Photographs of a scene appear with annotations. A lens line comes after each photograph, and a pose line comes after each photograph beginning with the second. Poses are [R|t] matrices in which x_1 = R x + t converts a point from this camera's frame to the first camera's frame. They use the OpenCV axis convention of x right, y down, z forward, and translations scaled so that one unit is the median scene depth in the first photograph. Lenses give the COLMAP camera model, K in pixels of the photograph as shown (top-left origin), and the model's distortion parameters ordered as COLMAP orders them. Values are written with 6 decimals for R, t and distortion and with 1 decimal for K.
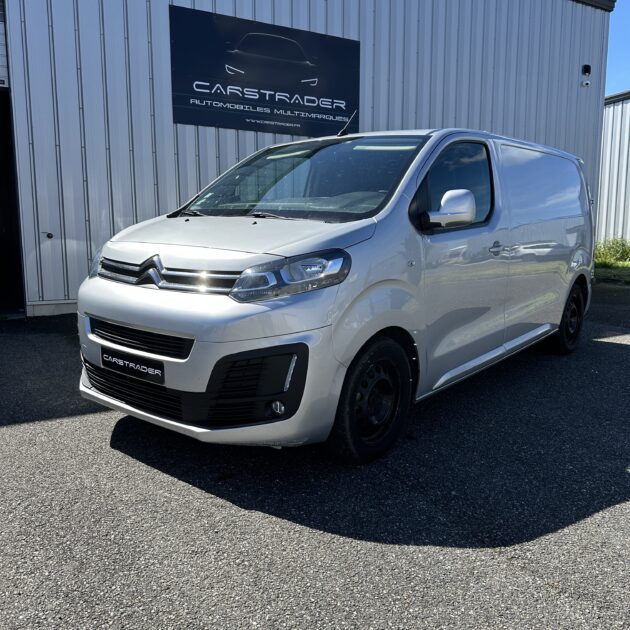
lens RADIAL K [[612.4, 0, 315.0], [0, 612.4, 315.0], [0, 0, 1]] dist [0.084963, -0.151787]
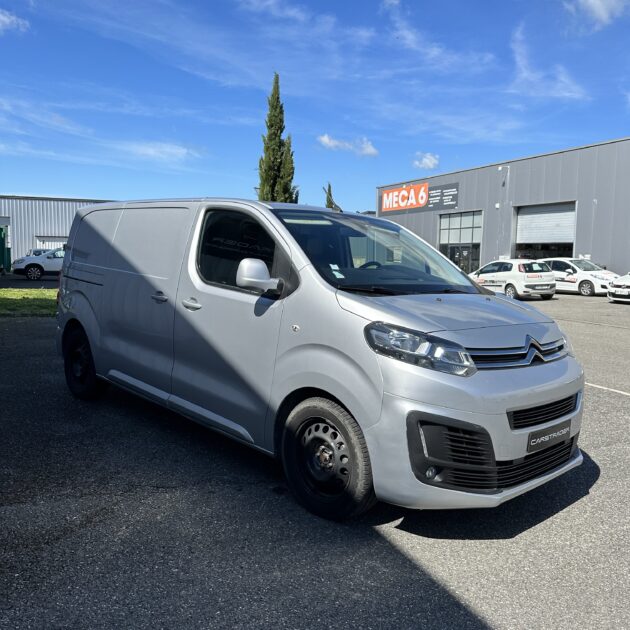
lens RADIAL K [[612.4, 0, 315.0], [0, 612.4, 315.0], [0, 0, 1]] dist [0.084963, -0.151787]
pose [[0.069198, -0.100526, 0.992525, -0.526508], [0.105947, 0.990024, 0.092886, -0.105513], [-0.991961, 0.098728, 0.079159, 0.489443]]
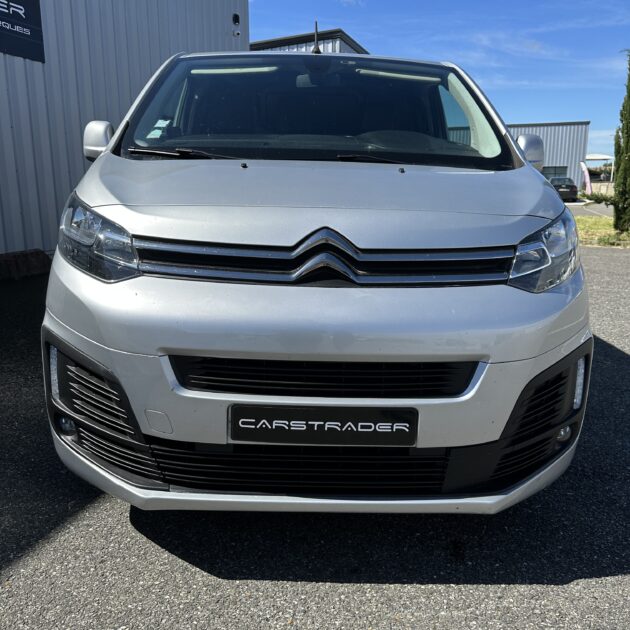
lens RADIAL K [[612.4, 0, 315.0], [0, 612.4, 315.0], [0, 0, 1]] dist [0.084963, -0.151787]
pose [[0.750236, -0.138879, 0.646419, -0.244224], [0.088477, 0.989985, 0.110005, -0.030583], [-0.655223, -0.025336, 0.755010, 0.217814]]
